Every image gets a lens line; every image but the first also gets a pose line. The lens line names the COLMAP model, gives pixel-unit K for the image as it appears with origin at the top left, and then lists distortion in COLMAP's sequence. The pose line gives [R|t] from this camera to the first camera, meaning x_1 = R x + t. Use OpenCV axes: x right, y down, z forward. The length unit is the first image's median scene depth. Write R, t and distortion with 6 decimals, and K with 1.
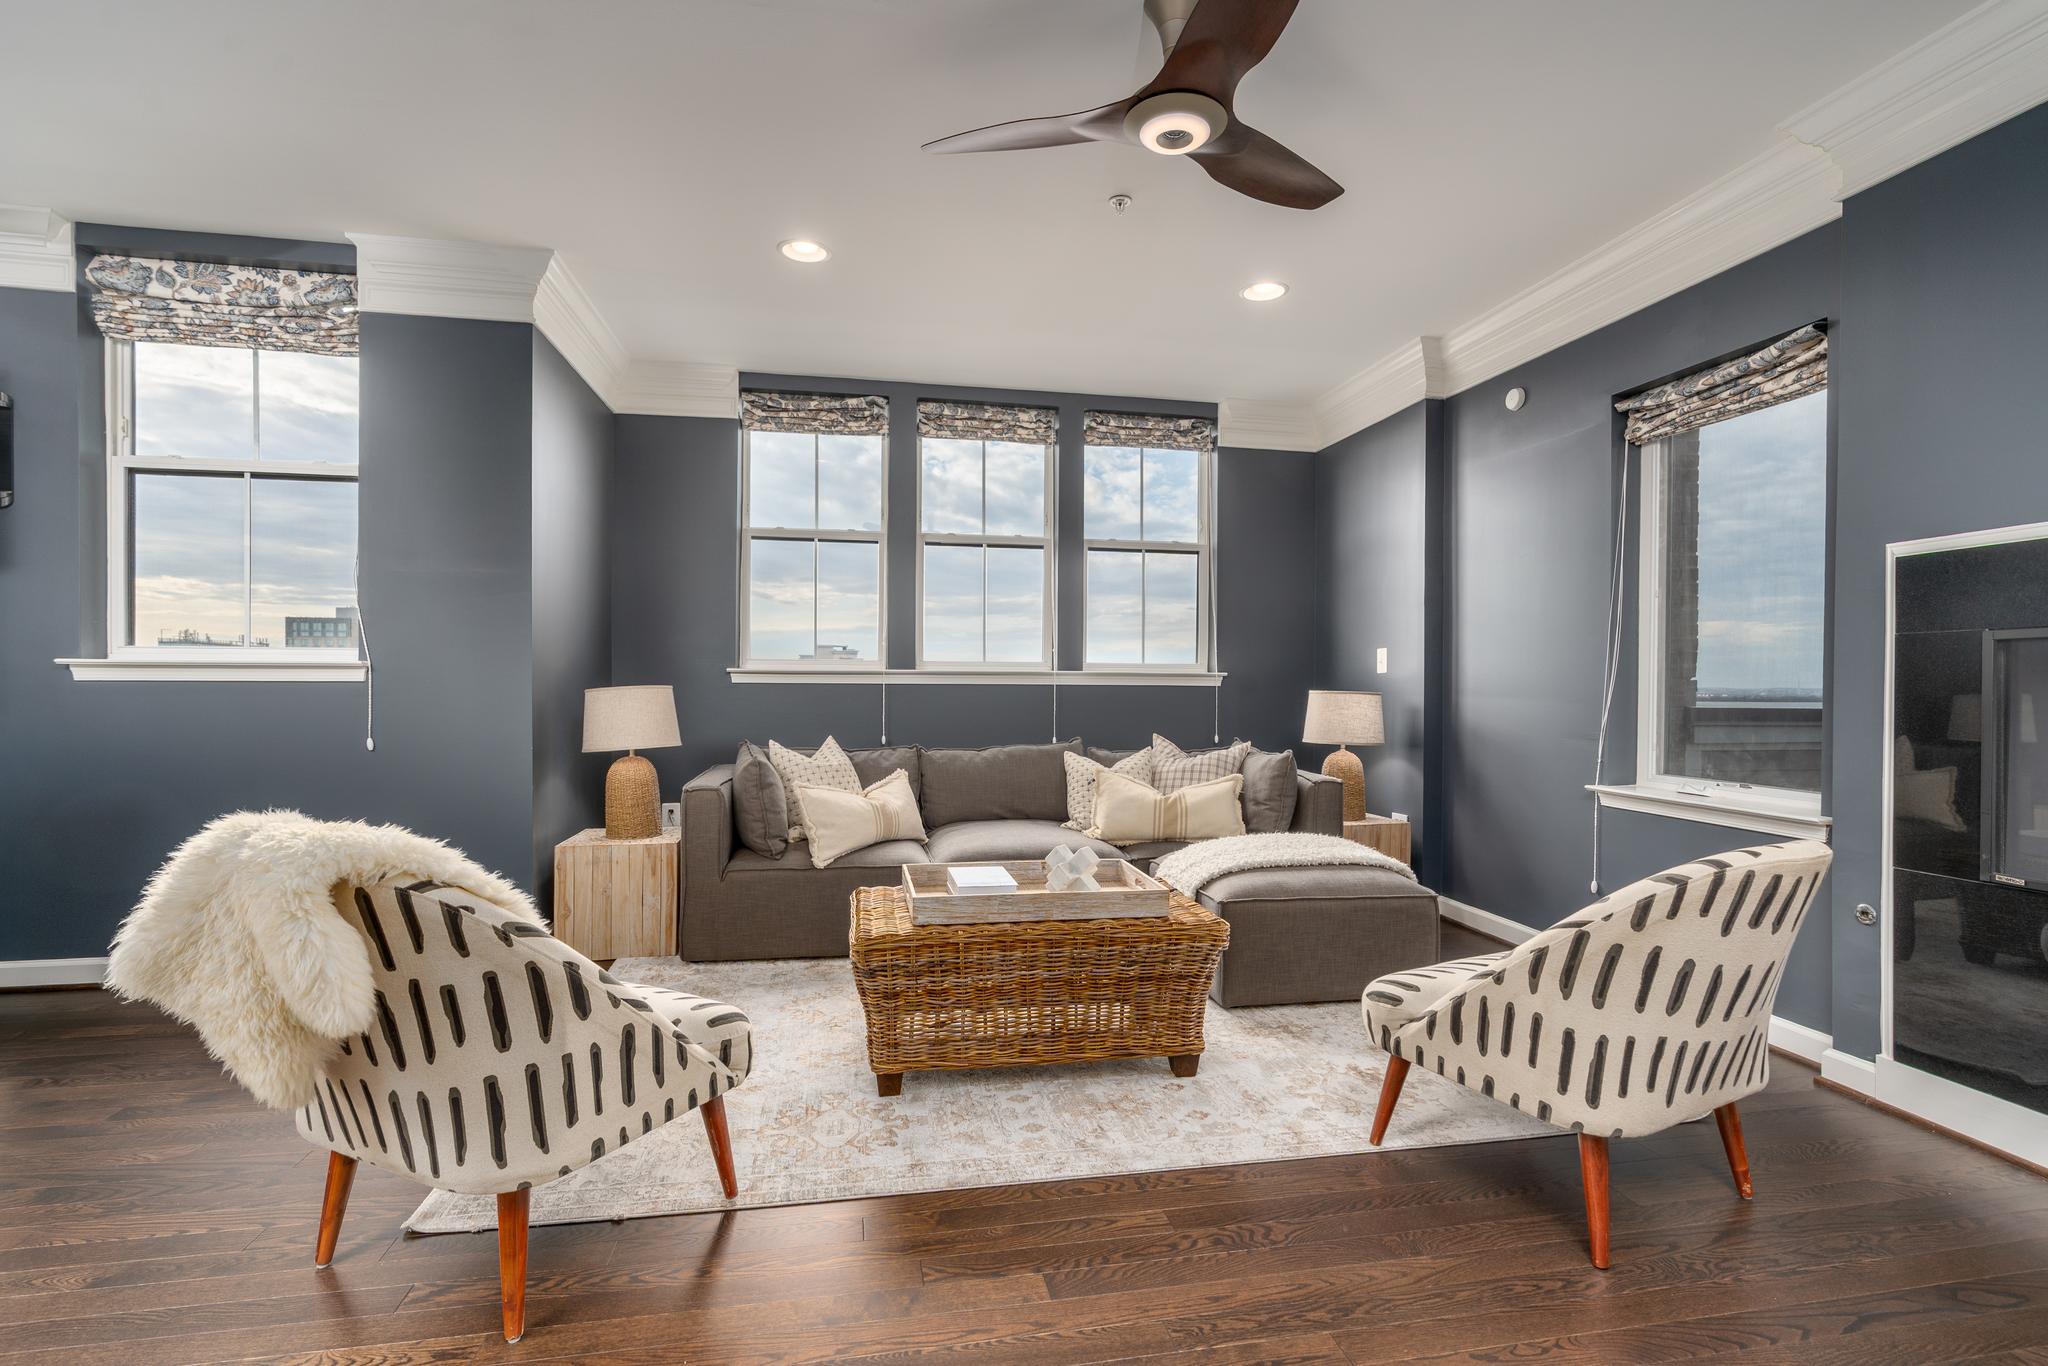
lens RADIAL K [[954.3, 0, 1029.1], [0, 954.3, 679.4], [0, 0, 1]] dist [-0.000731, 0.002713]
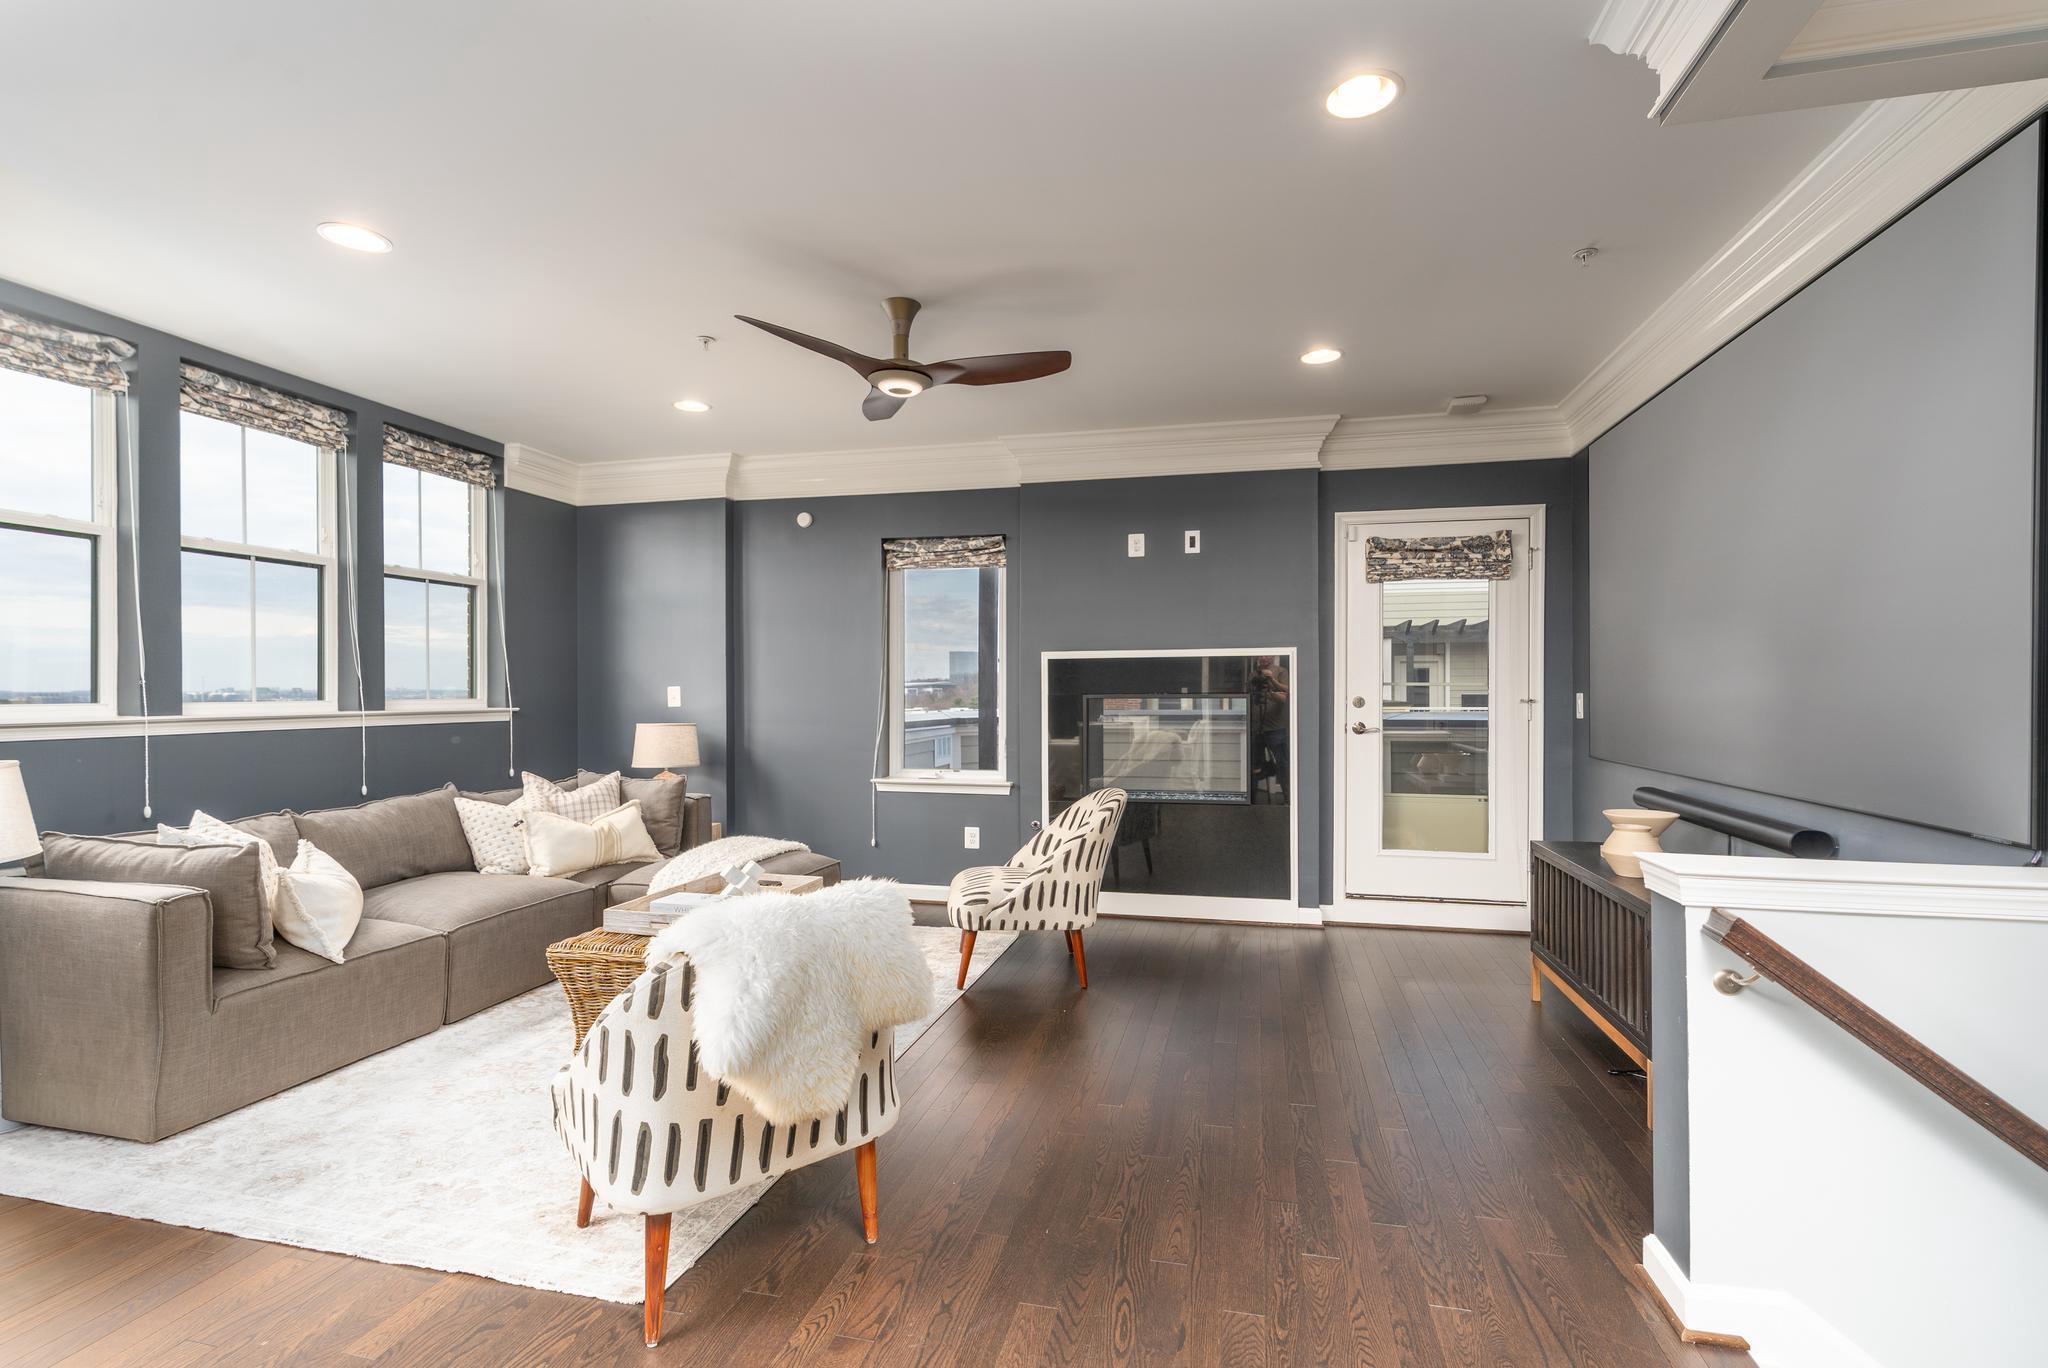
lens RADIAL K [[954.3, 0, 1022.2], [0, 954.3, 695.0], [0, 0, 1]] dist [-0.000731, 0.002713]
pose [[0.412315, -0.013421, 0.910943, -0.670204], [0.000723, 0.999896, 0.014404, -0.046708], [-0.911041, -0.005280, 0.412282, 0.094750]]
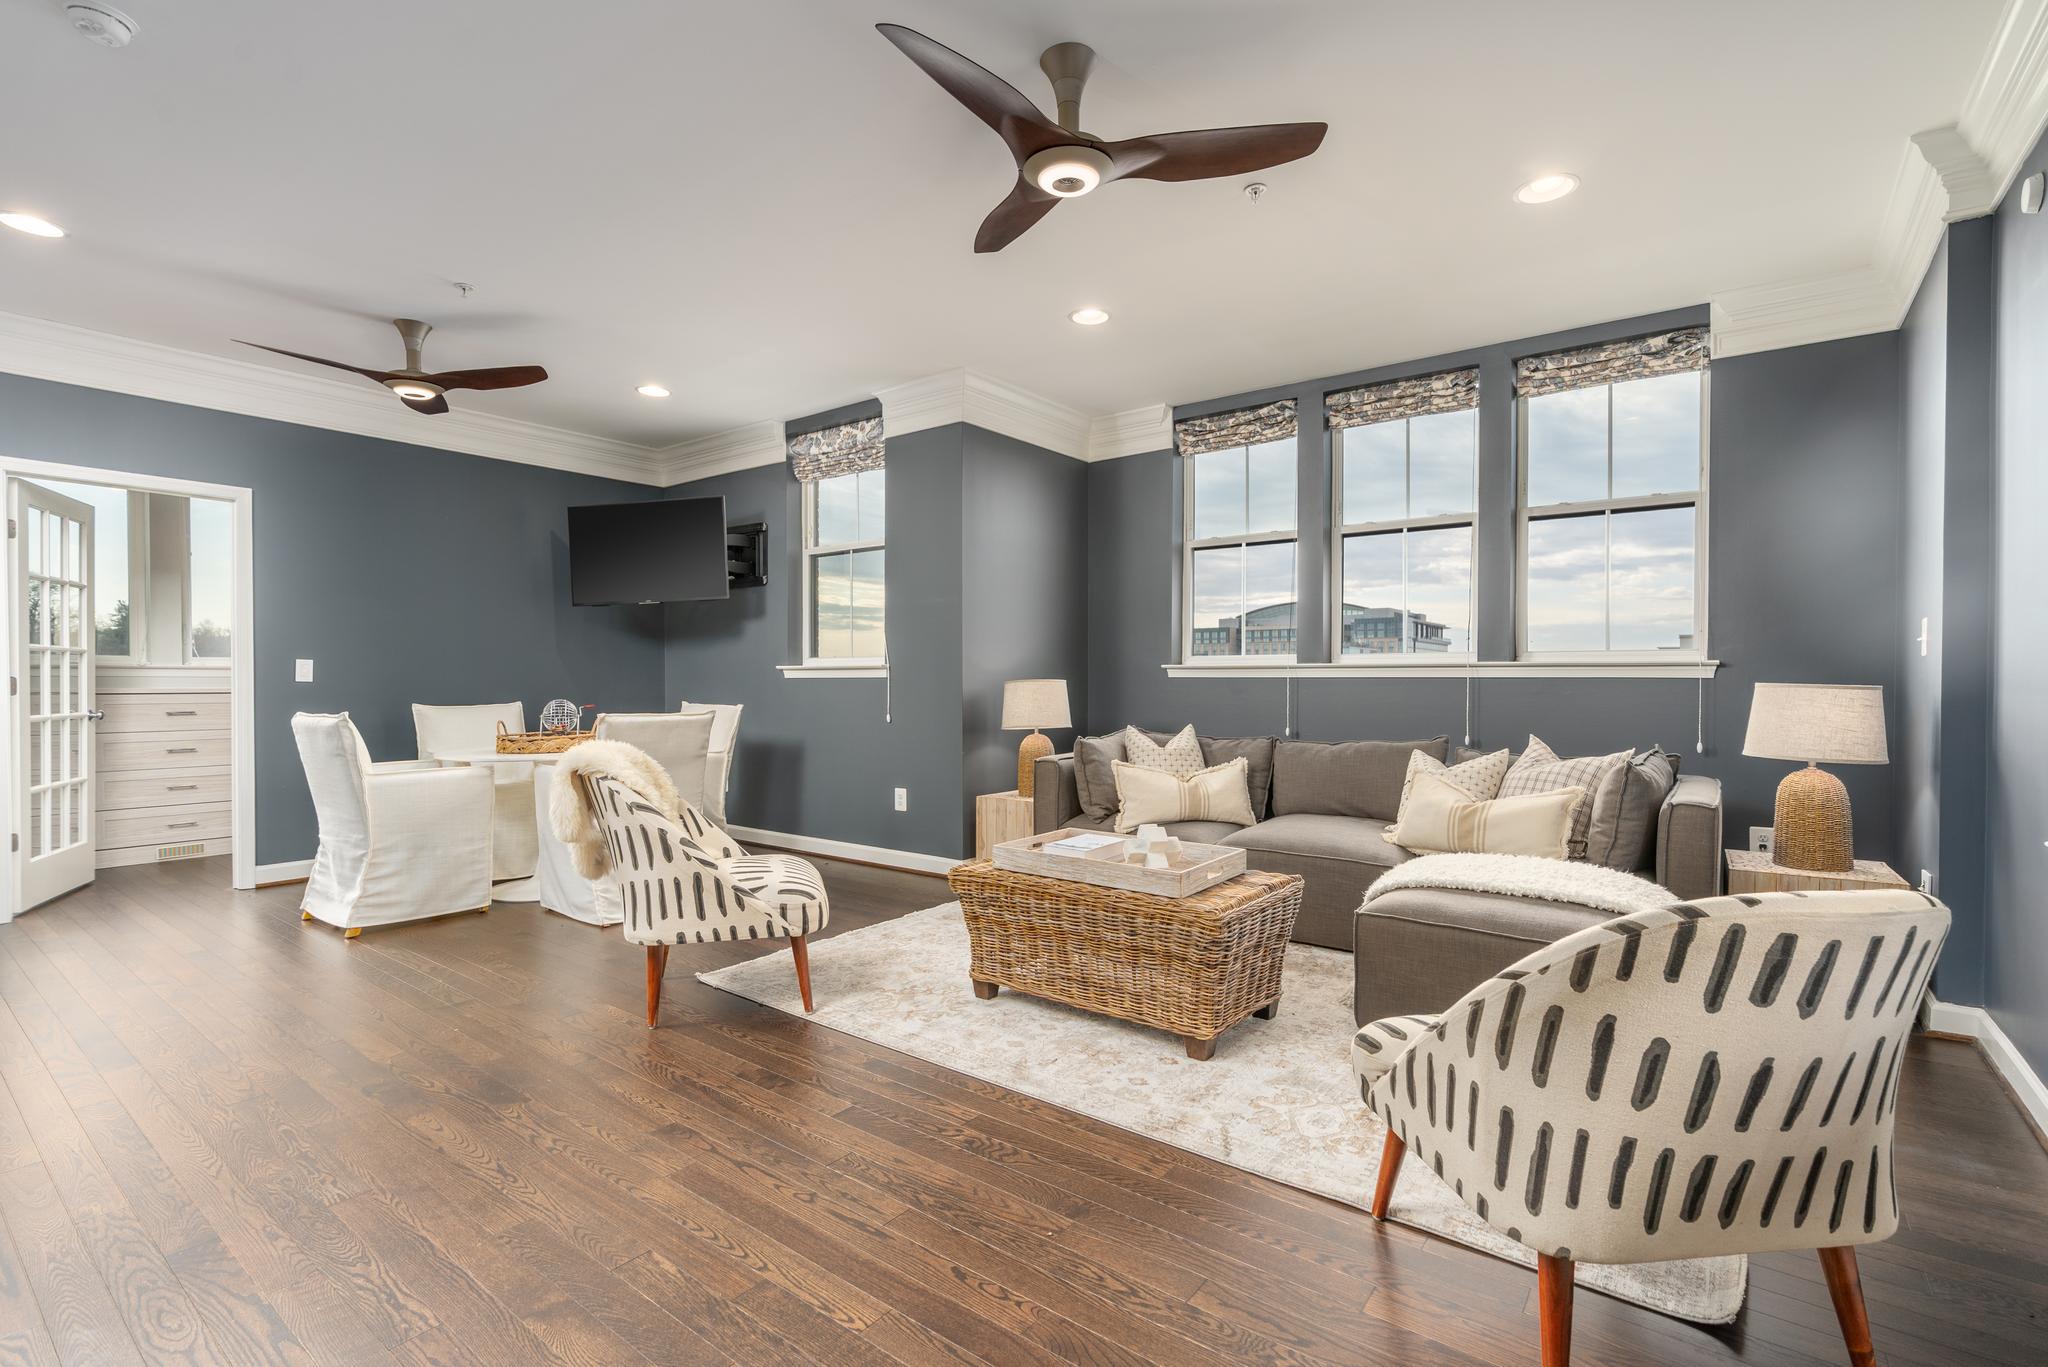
lens RADIAL K [[954.3, 0, 1030.2], [0, 954.3, 681.8], [0, 0, 1]] dist [-0.000731, 0.002713]
pose [[0.664205, -0.002622, -0.747546, 0.533235], [0.006562, 0.999976, 0.002324, 0.006141], [0.747522, -0.006449, 0.664206, 0.126158]]
